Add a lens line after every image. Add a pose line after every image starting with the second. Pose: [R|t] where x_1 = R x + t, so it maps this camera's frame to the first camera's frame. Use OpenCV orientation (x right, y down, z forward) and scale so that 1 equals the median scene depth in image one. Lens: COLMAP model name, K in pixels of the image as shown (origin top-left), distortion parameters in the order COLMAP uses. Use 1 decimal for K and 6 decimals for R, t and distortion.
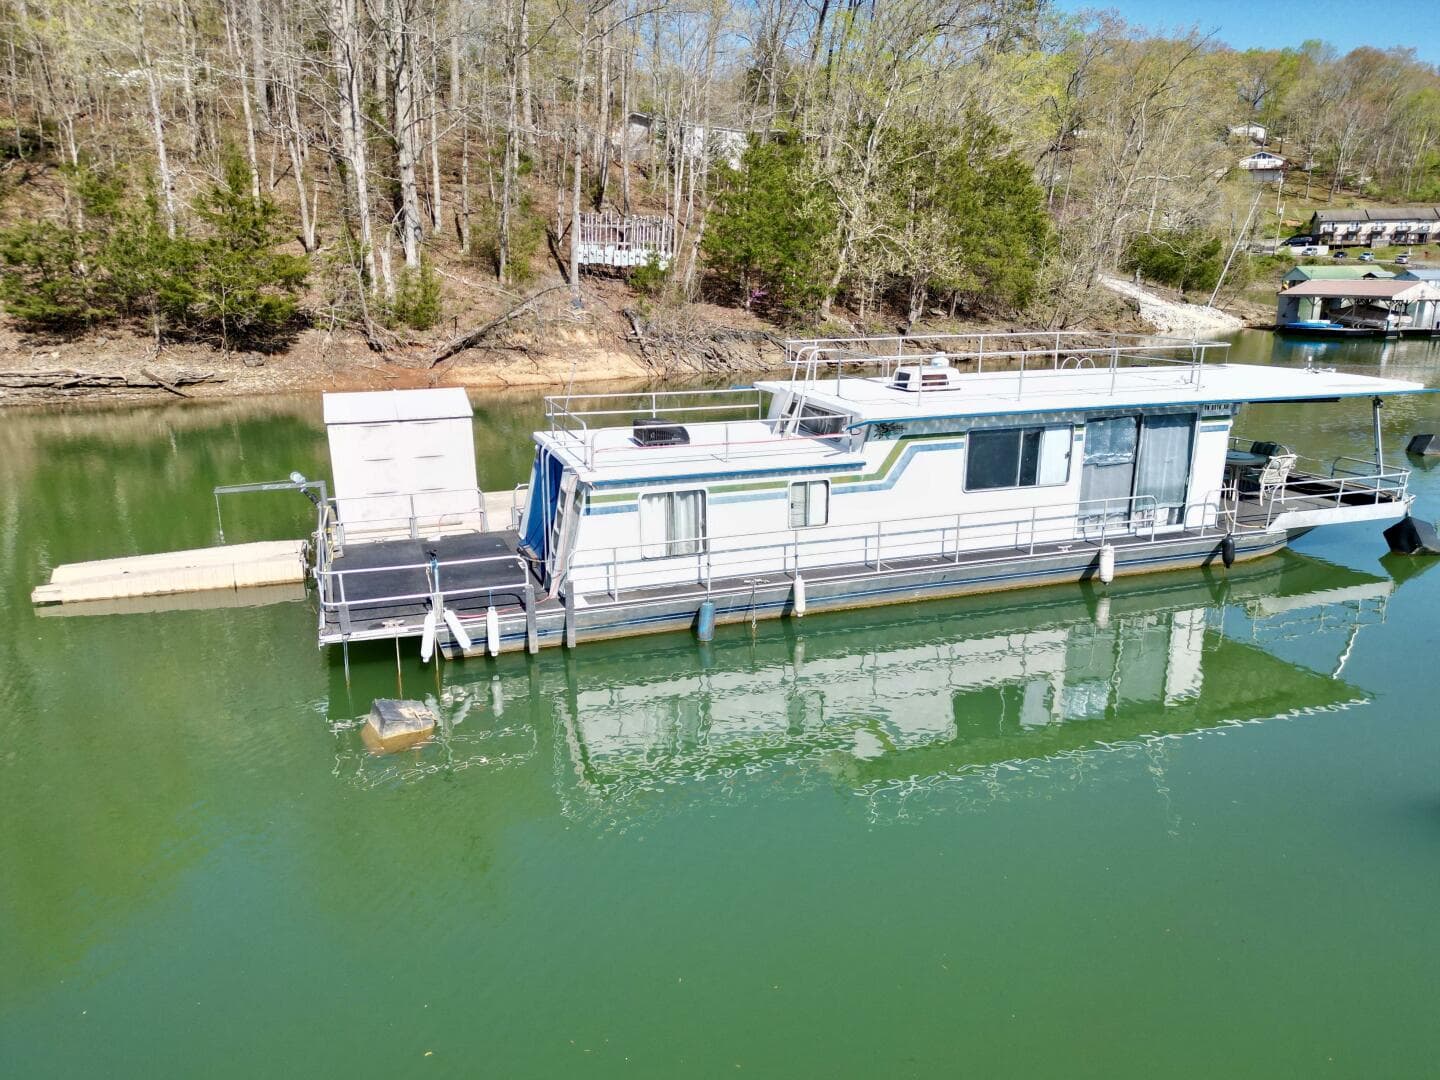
lens RADIAL K [[1053.8, 0, 763.7], [0, 1053.8, 543.8], [0, 0, 1]] dist [0.030273, 0.000142]
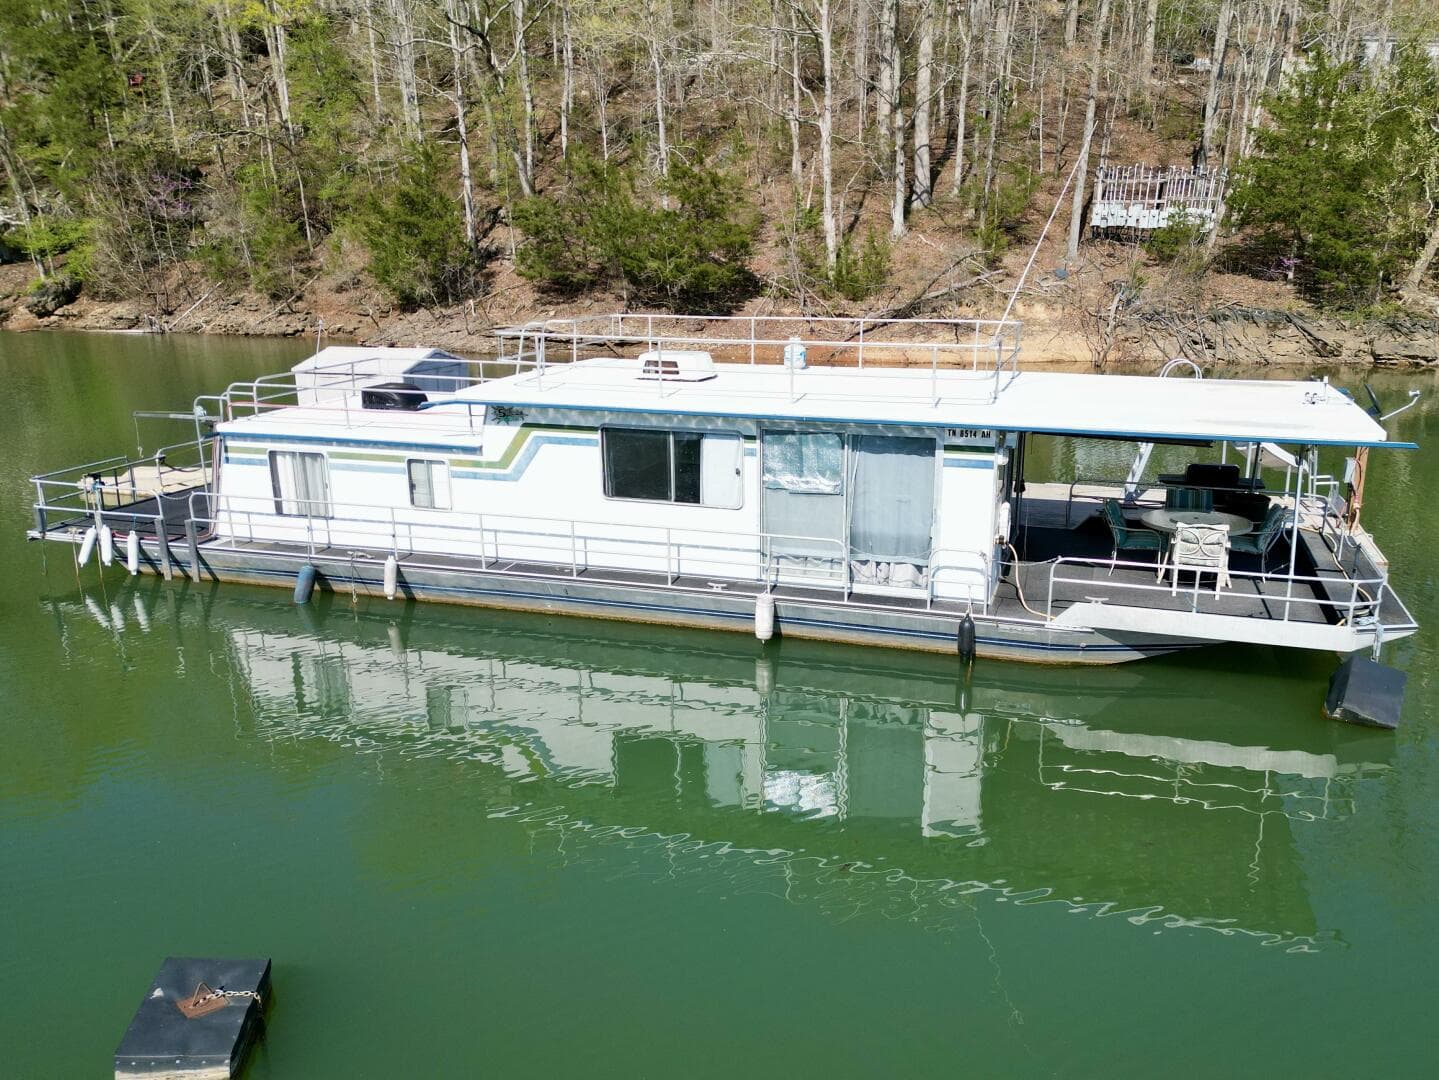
lens RADIAL K [[1161.0, 0, 755.0], [0, 1161.0, 543.1], [0, 0, 1]] dist [0.079507, -0.001570]
pose [[0.797276, 0.157576, -0.582684, 0.822038], [-0.155030, 0.986398, 0.054628, -0.081395], [0.583366, 0.046780, 0.810861, 0.301854]]
